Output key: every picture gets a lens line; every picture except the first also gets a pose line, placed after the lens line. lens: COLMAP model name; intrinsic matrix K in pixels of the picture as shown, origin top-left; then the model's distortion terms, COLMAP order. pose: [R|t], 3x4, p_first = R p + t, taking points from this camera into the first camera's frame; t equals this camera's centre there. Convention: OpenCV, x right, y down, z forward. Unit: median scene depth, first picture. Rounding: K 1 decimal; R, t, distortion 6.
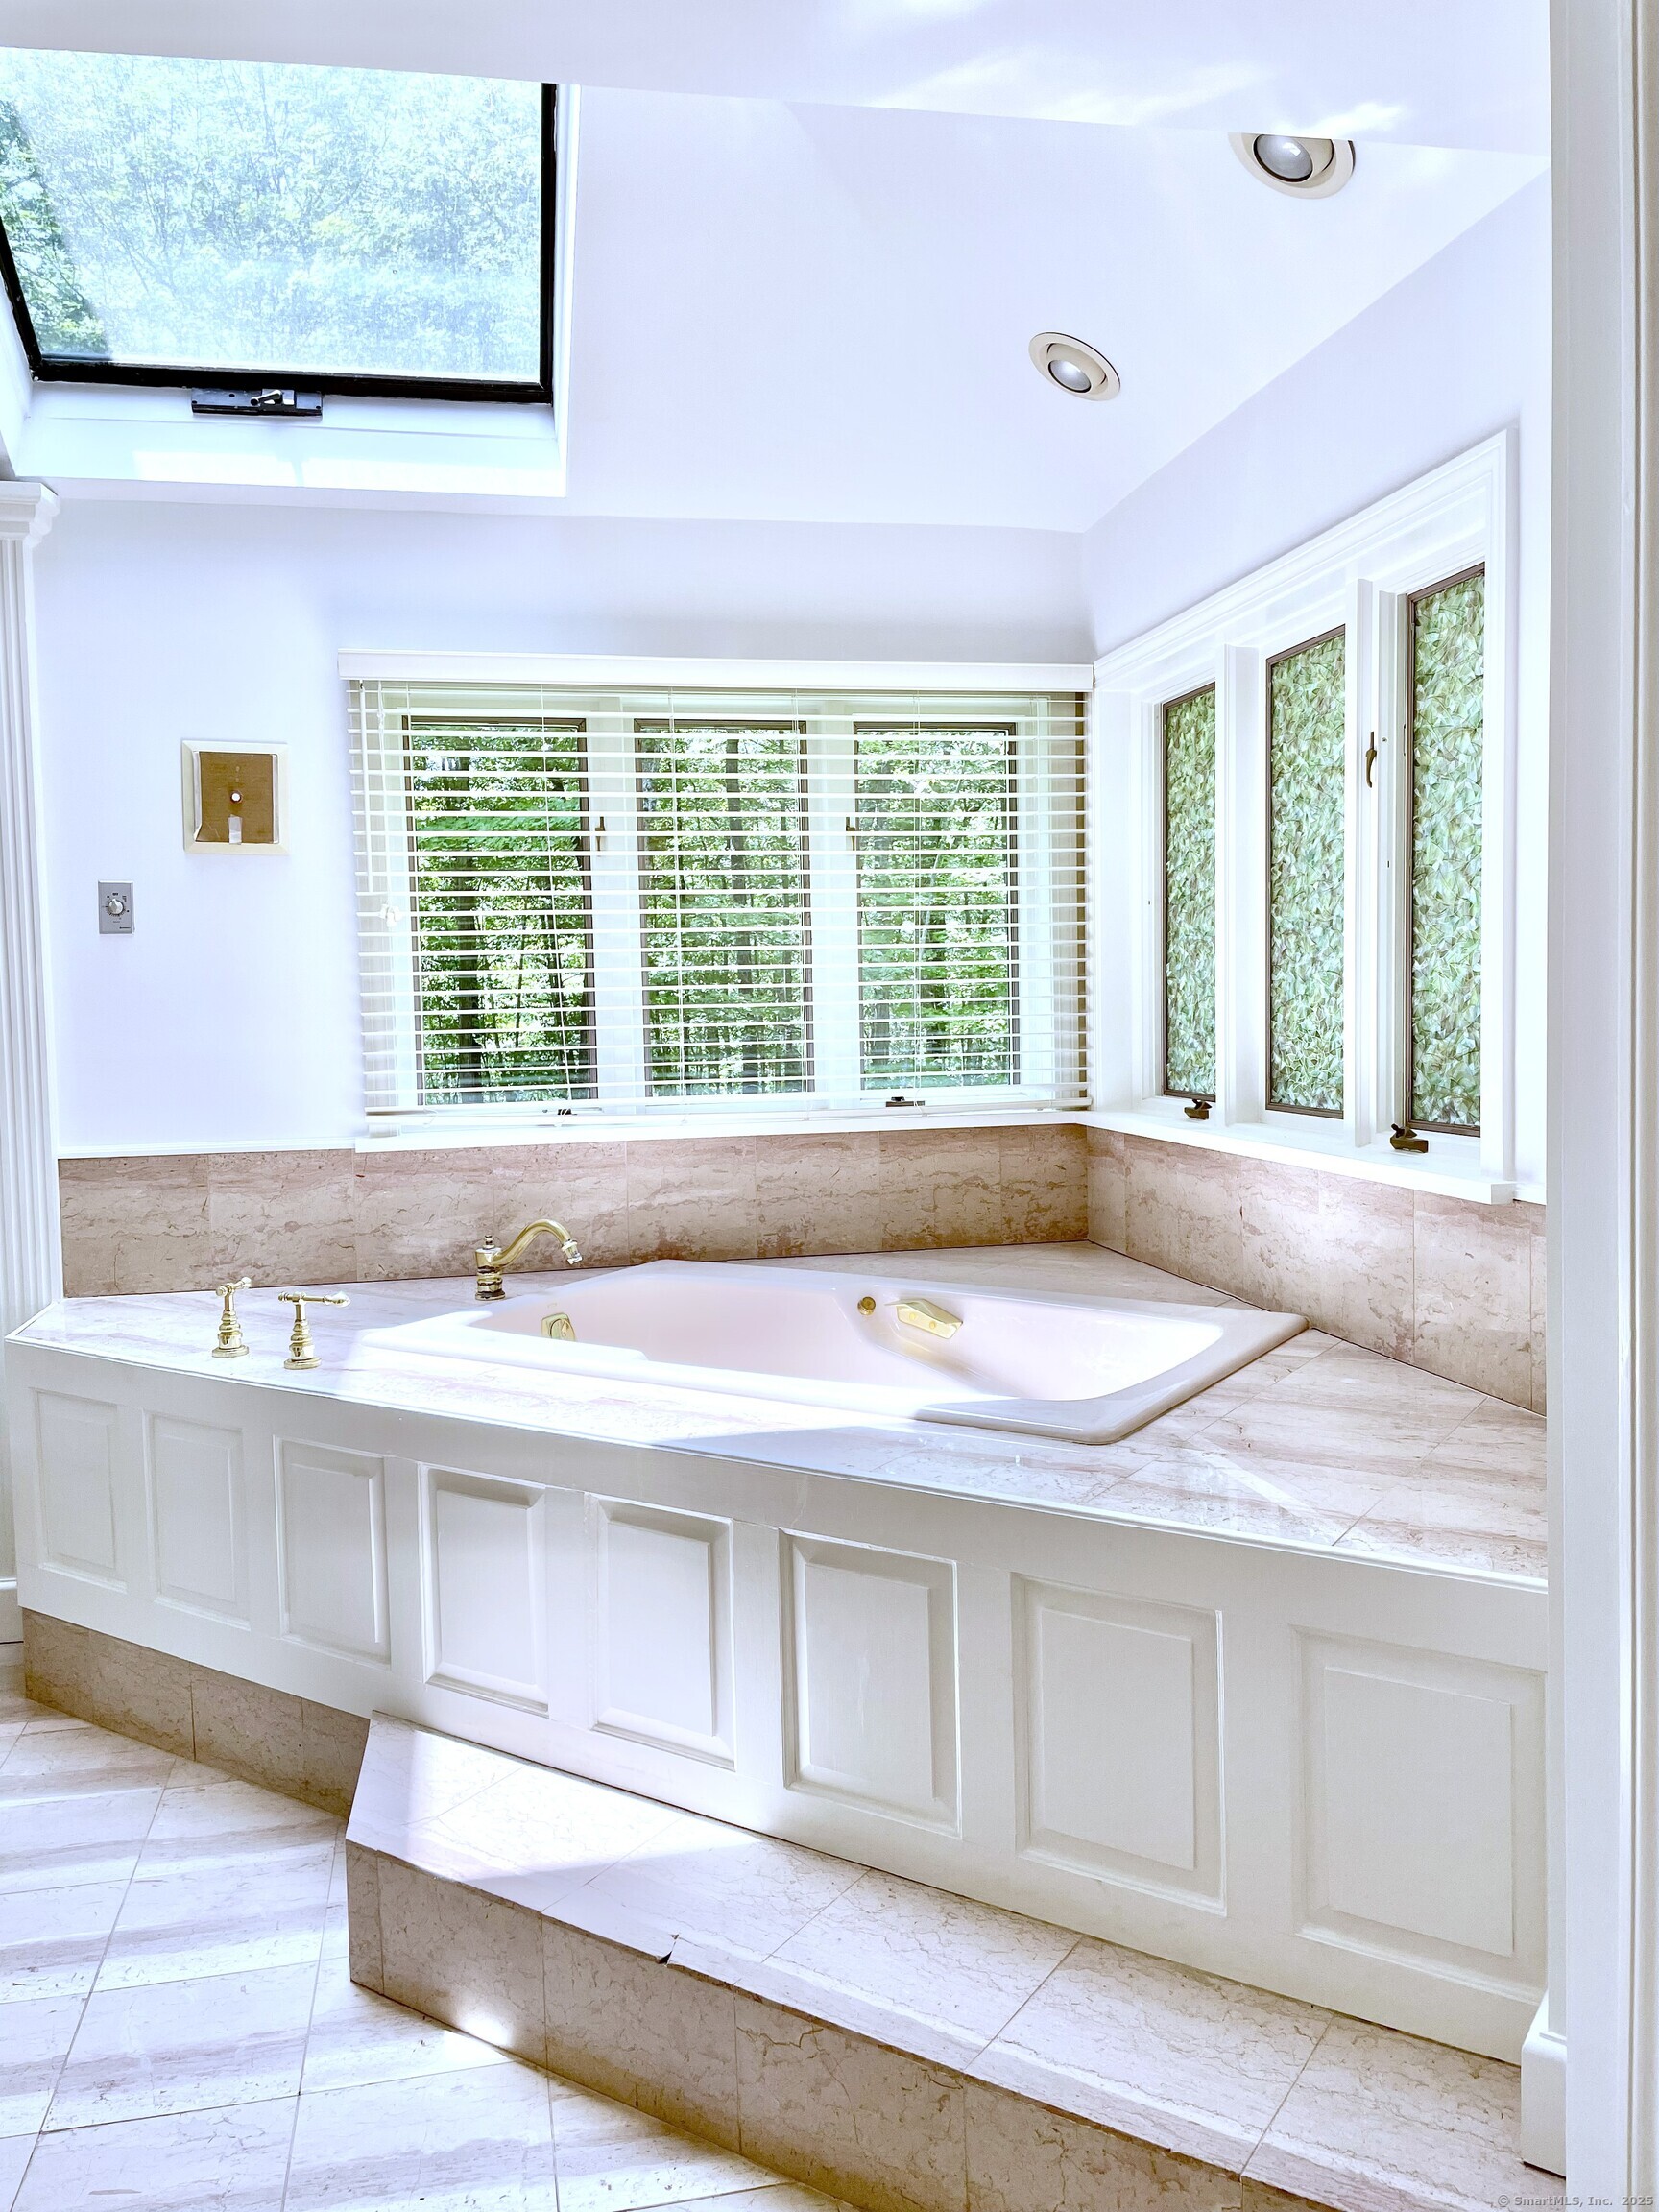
lens RADIAL K [[1654.0, 0, 829.5], [0, 1654.0, 1106.0], [0, 0, 1]] dist [0.092051, -0.113498]
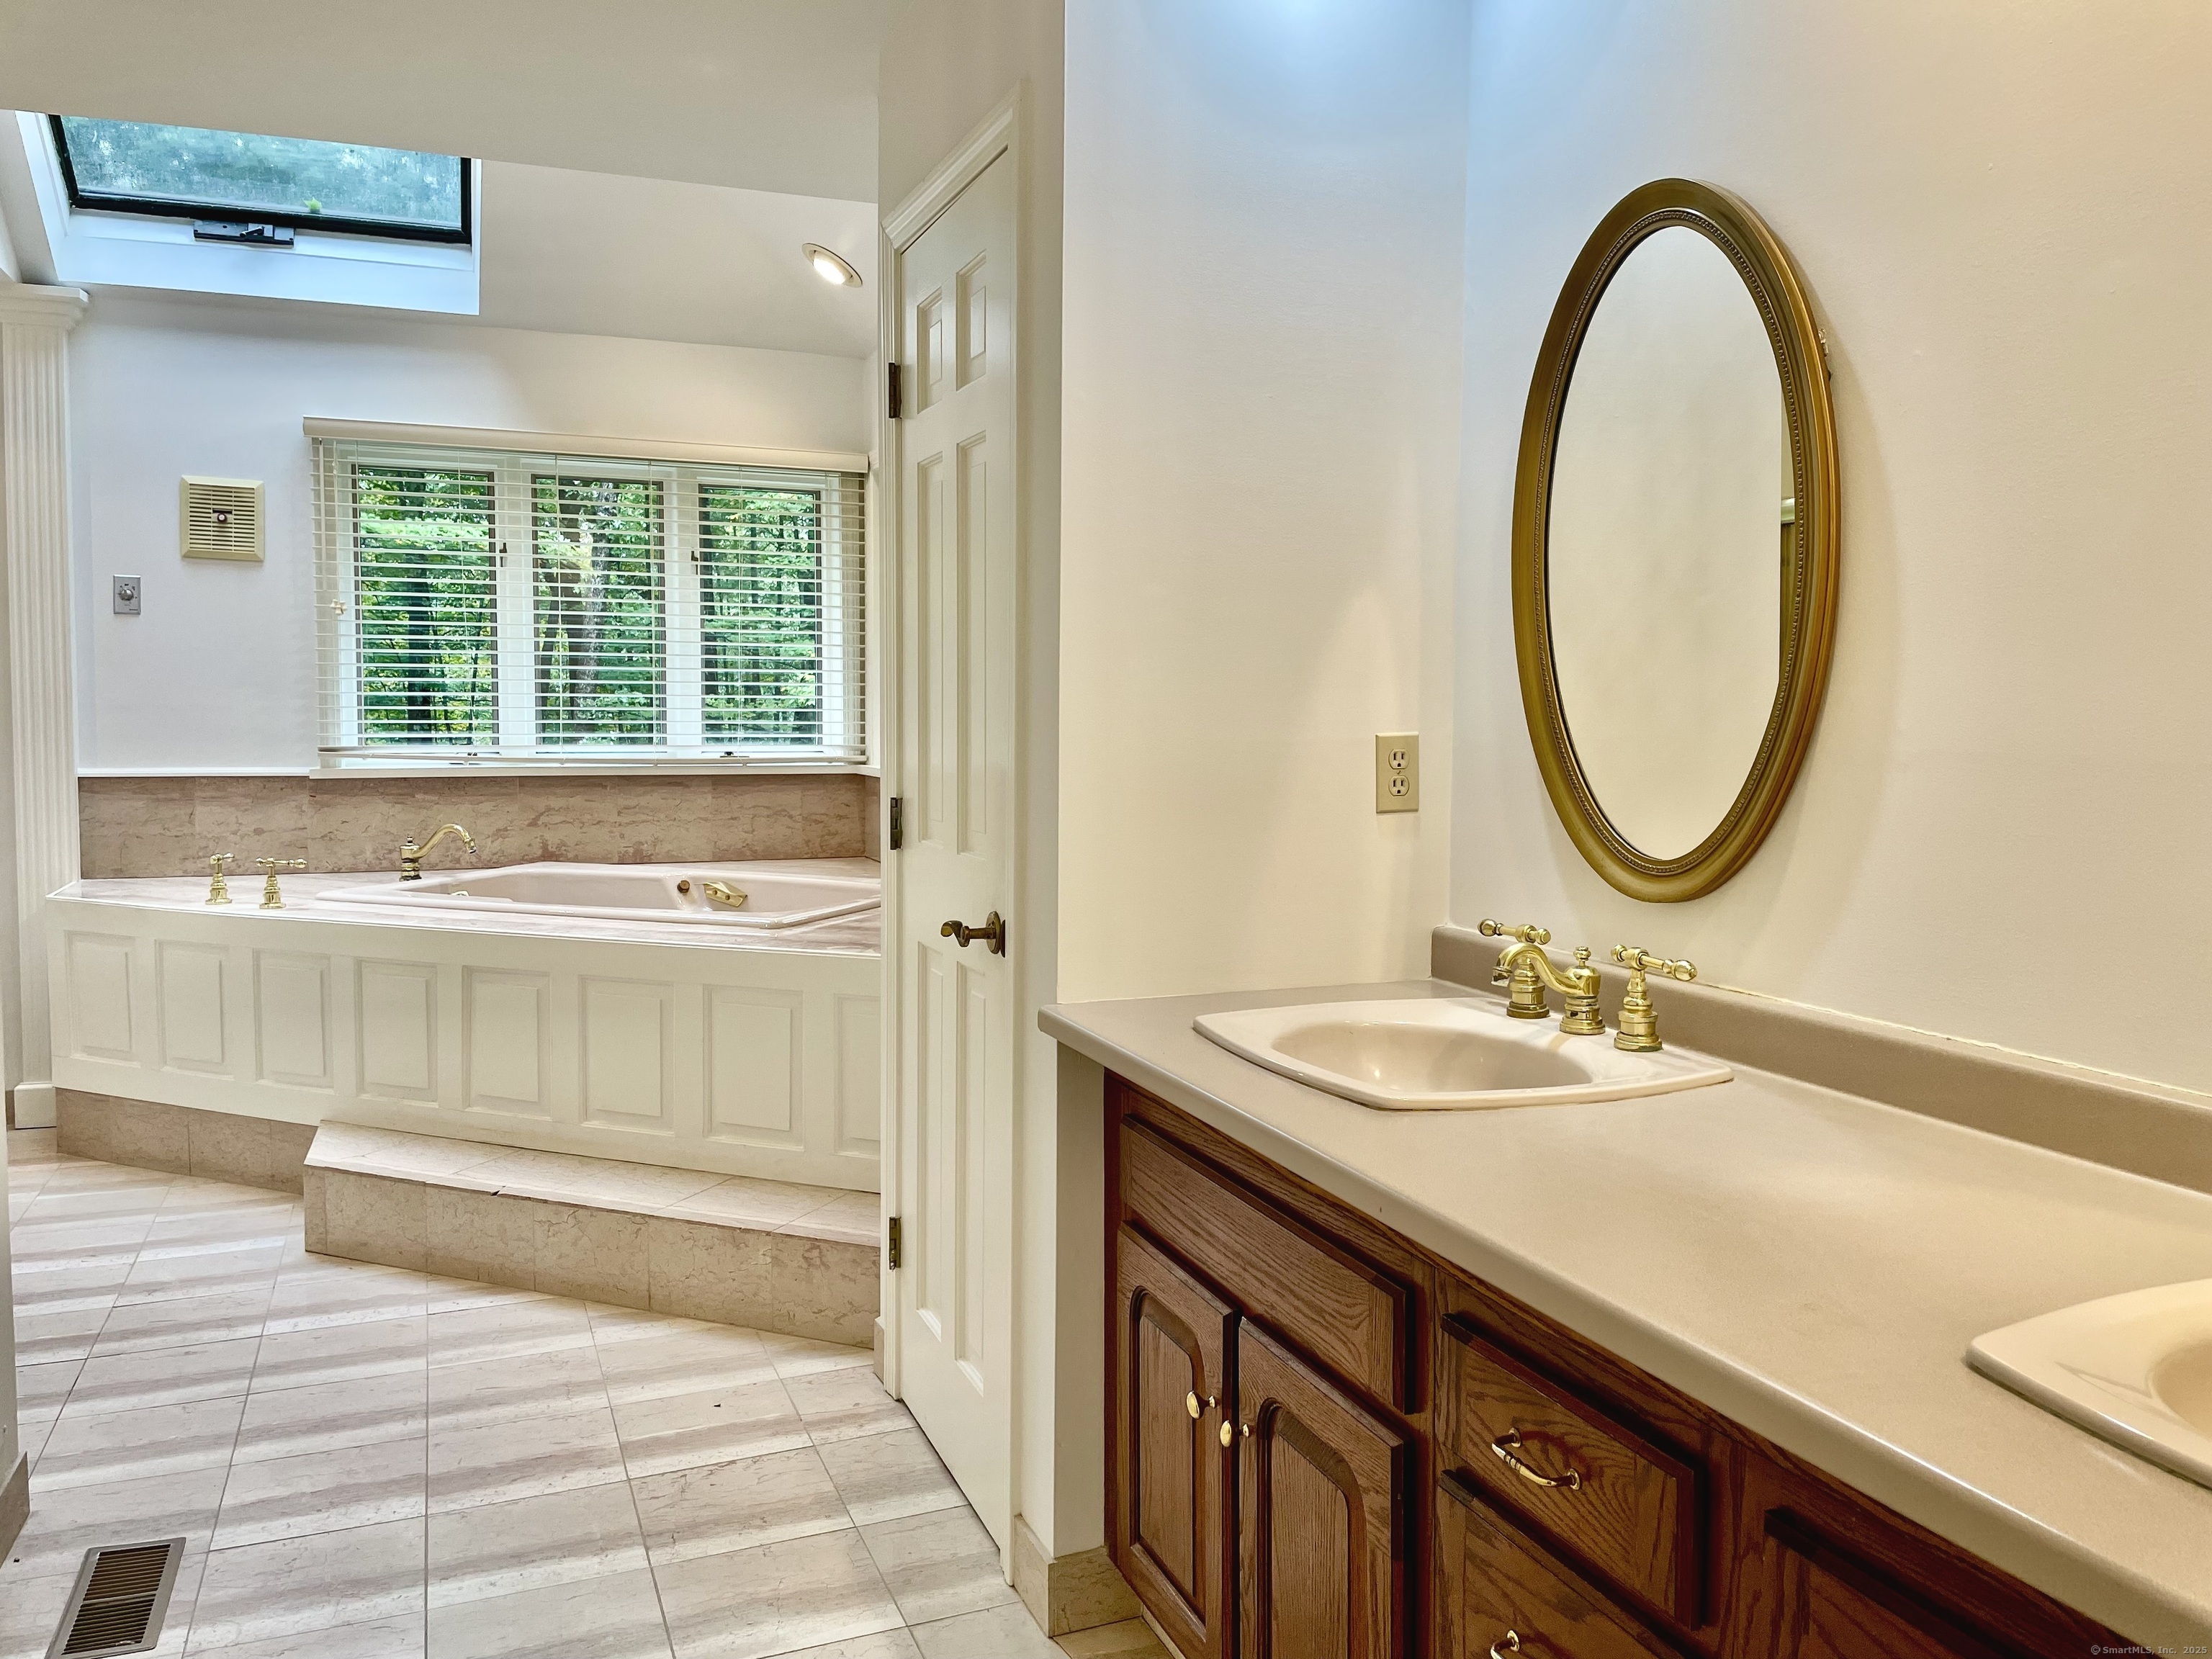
lens RADIAL K [[1654.0, 0, 1101.2], [0, 1654.0, 802.9], [0, 0, 1]] dist [0.092051, -0.113498]
pose [[0.985020, 0.016039, 0.171694, 0.123244], [-0.014591, 0.999847, -0.009694, 0.051375], [-0.171823, 0.007044, 0.985103, -0.482588]]
